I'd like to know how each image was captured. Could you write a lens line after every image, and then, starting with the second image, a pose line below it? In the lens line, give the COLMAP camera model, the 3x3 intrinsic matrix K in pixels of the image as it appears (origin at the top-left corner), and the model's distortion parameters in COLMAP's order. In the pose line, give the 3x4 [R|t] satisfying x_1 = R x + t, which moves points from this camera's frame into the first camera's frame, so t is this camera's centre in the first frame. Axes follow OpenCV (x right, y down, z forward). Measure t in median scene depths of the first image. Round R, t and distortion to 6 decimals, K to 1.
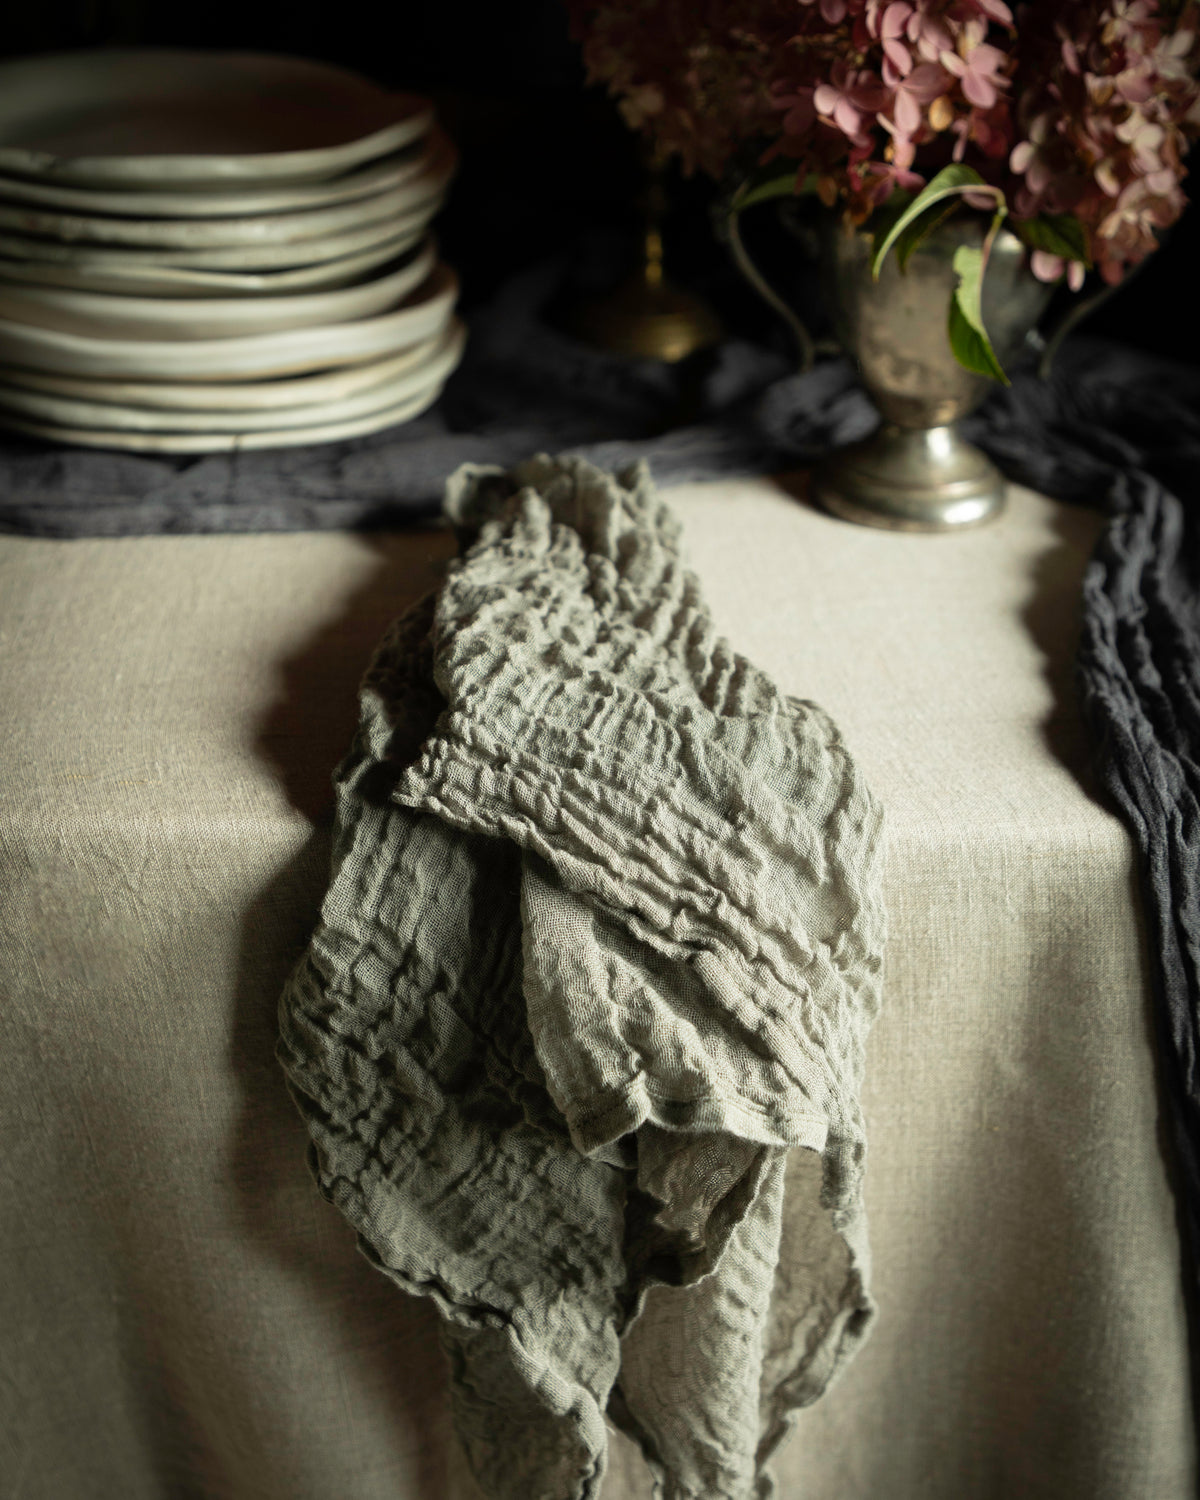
lens RADIAL K [[2190.3, 0, 600.0], [0, 2190.3, 750.0], [0, 0, 1]] dist [0.184797, -0.454881]
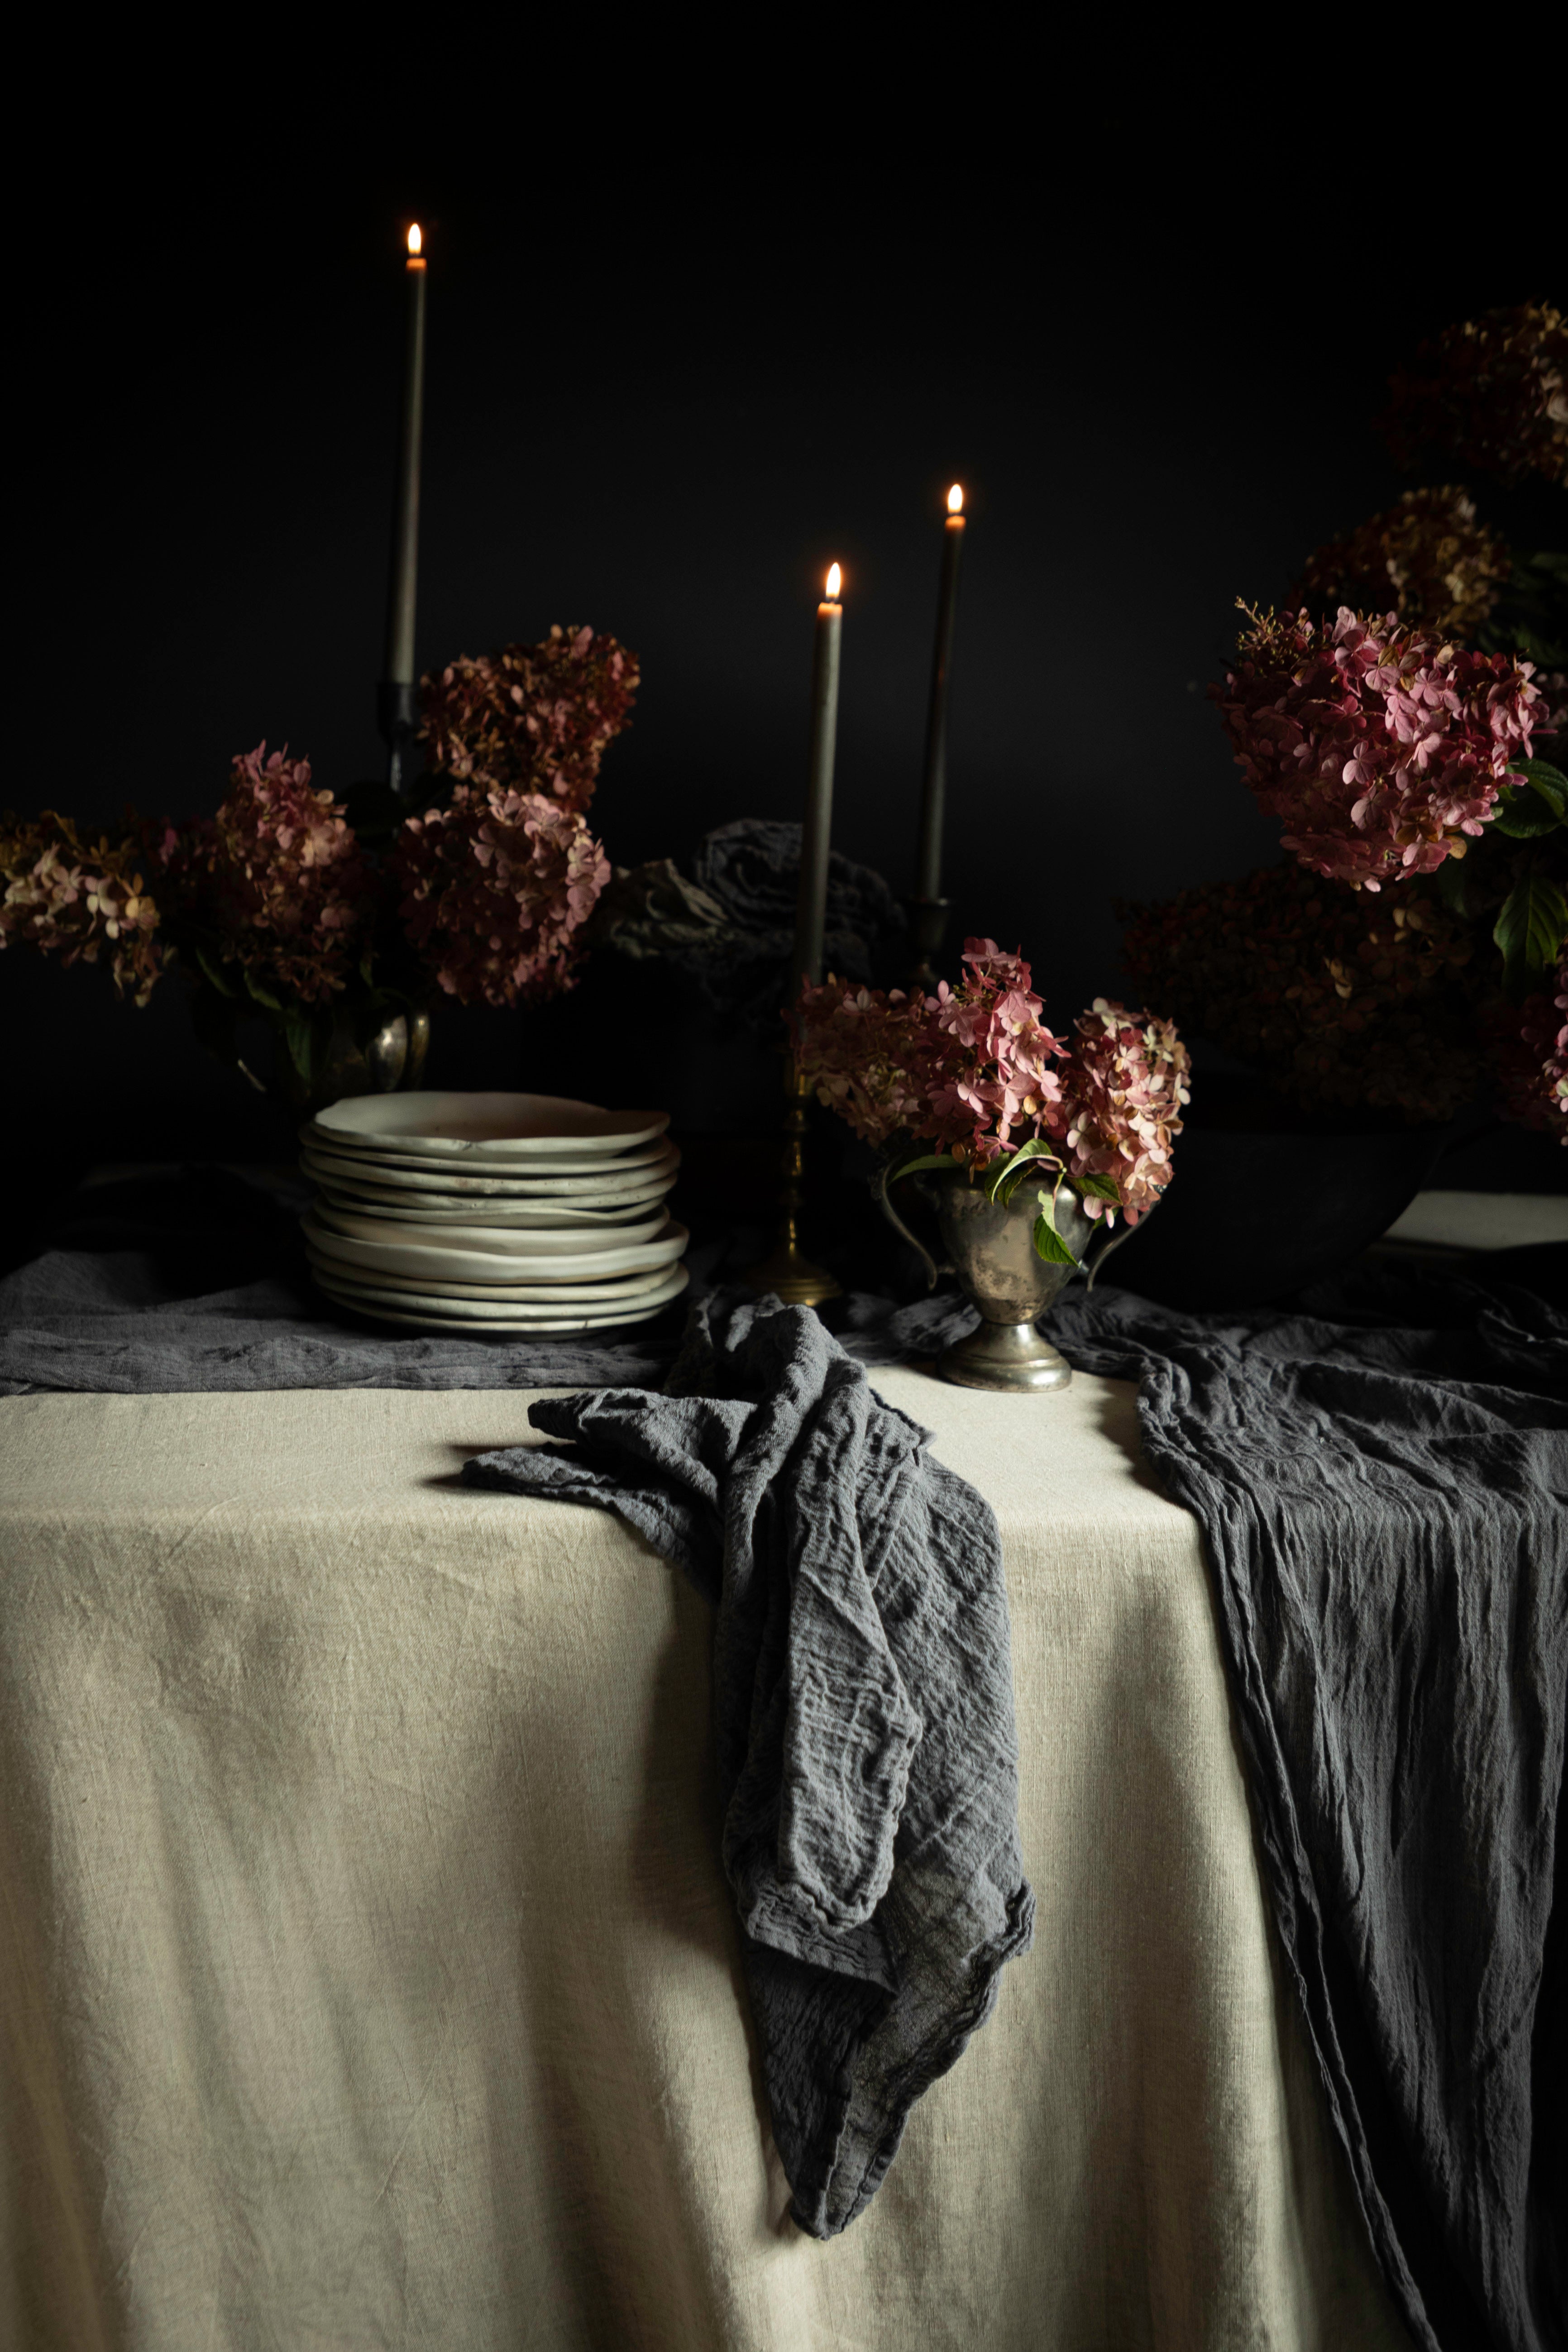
lens RADIAL K [[2715.2, 0, 784.0], [0, 2715.2, 1176.0], [0, 0, 1]] dist [0.014295, 0.007752]
pose [[0.986430, 0.001329, 0.164174, -0.323856], [0.055234, 0.938995, -0.339467, 0.395124], [-0.154610, 0.343928, 0.926180, -0.730761]]
